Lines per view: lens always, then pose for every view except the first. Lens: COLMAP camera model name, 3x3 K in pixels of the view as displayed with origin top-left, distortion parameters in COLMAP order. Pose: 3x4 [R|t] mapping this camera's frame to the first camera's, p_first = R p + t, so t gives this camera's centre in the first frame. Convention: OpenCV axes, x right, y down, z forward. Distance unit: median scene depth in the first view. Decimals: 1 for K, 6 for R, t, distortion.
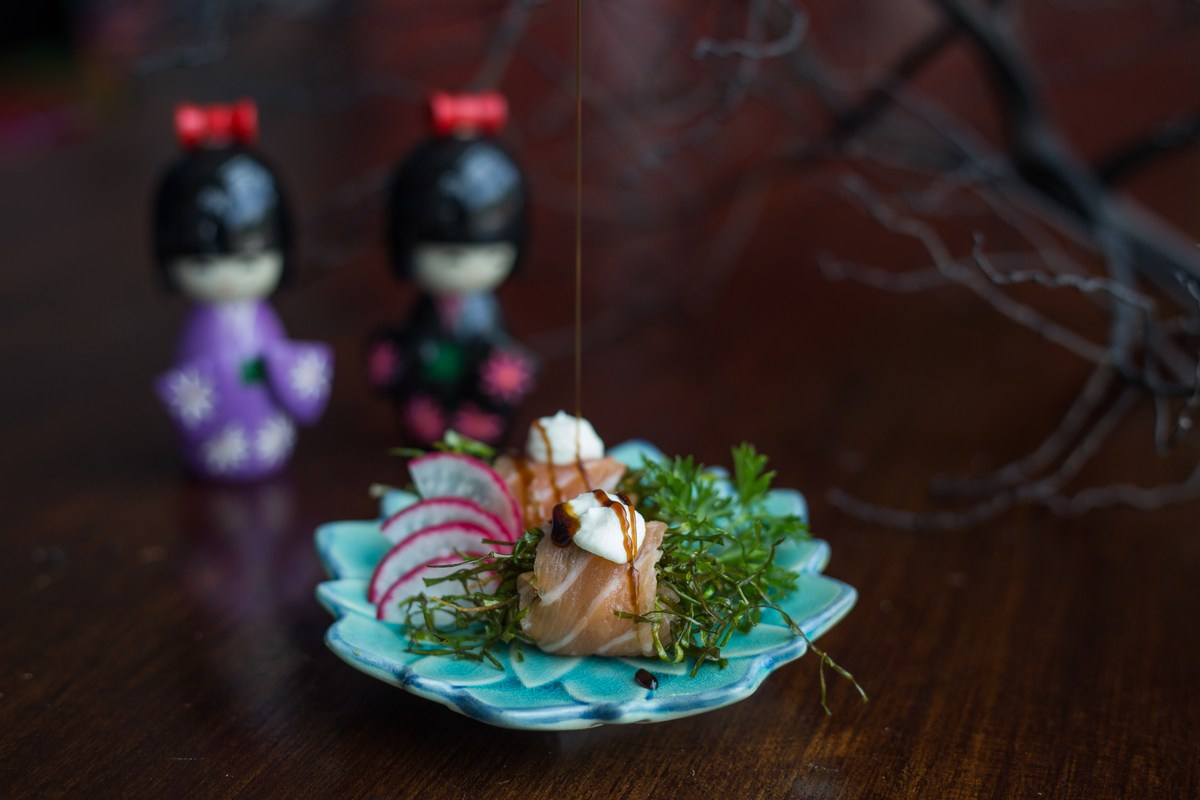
lens RADIAL K [[1800.6, 0, 602.3], [0, 1800.6, 408.1], [0, 0, 1]] dist [-0.034589, 0.000000]
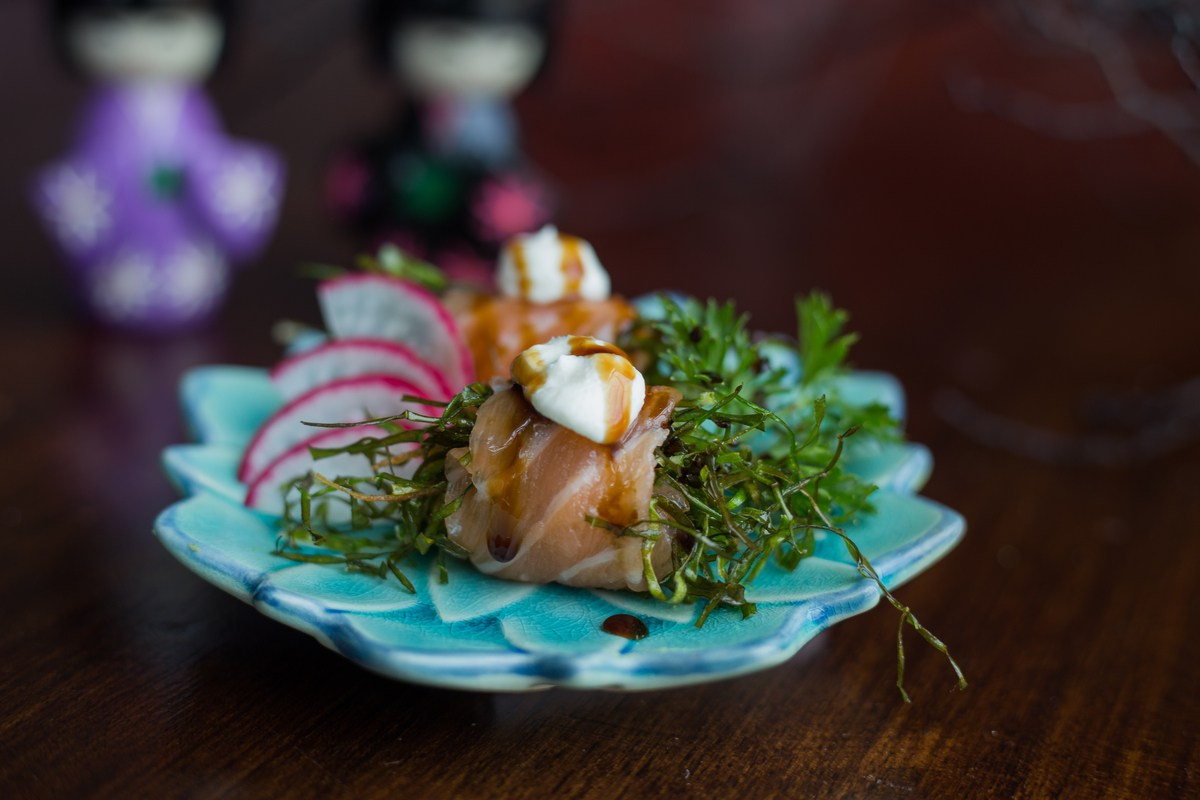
lens RADIAL K [[2001.1, 0, 601.7], [0, 2001.1, 391.8], [0, 0, 1]] dist [-0.092323, 0.000000]
pose [[0.995724, 0.077306, -0.050567, 0.043955], [-0.076406, 0.996886, 0.019514, 0.052497], [0.051918, -0.015567, 0.998530, 0.275409]]
